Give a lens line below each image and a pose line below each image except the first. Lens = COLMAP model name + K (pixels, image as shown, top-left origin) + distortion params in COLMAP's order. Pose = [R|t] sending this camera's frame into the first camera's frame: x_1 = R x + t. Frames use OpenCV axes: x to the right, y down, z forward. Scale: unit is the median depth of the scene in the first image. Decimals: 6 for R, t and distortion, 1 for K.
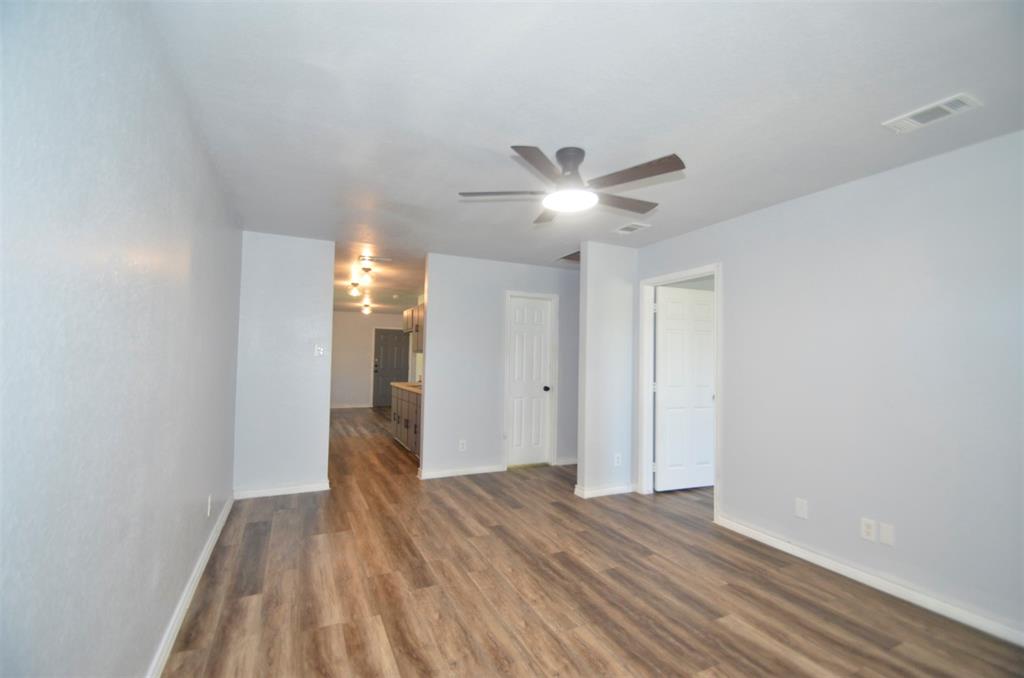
lens RADIAL K [[443.1, 0, 508.8], [0, 443.1, 346.9], [0, 0, 1]] dist [0.031286, -0.028048]
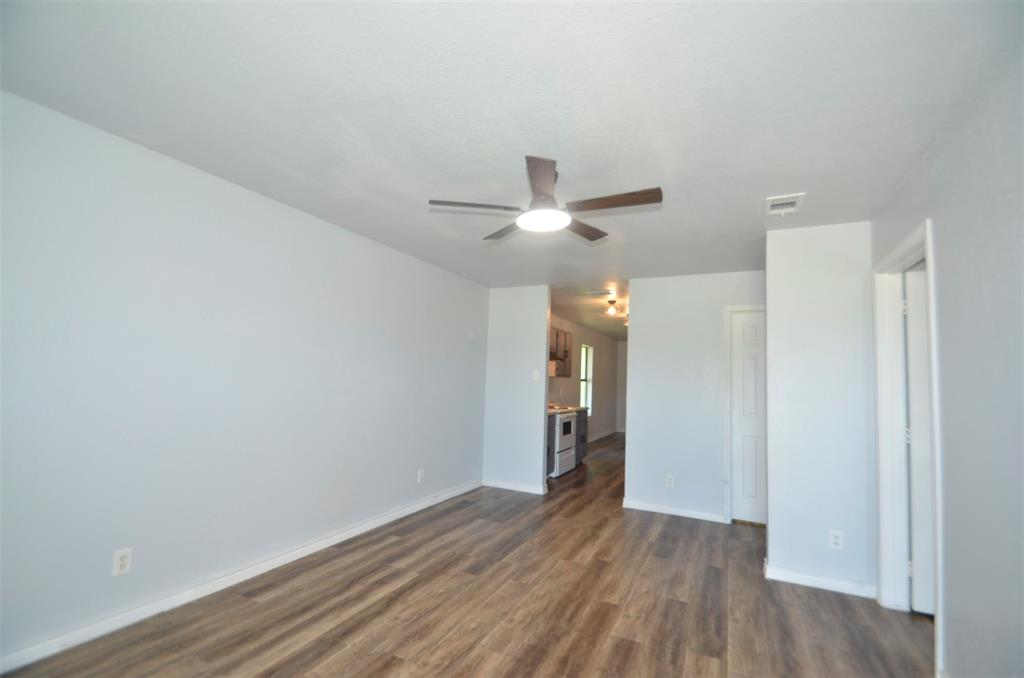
lens RADIAL K [[443.1, 0, 508.8], [0, 443.1, 346.9], [0, 0, 1]] dist [0.031286, -0.028048]
pose [[0.619341, -0.051915, -0.783404, 0.677458], [-0.001058, 0.997755, -0.066956, 0.014843], [0.785122, 0.042297, 0.617896, 0.265446]]
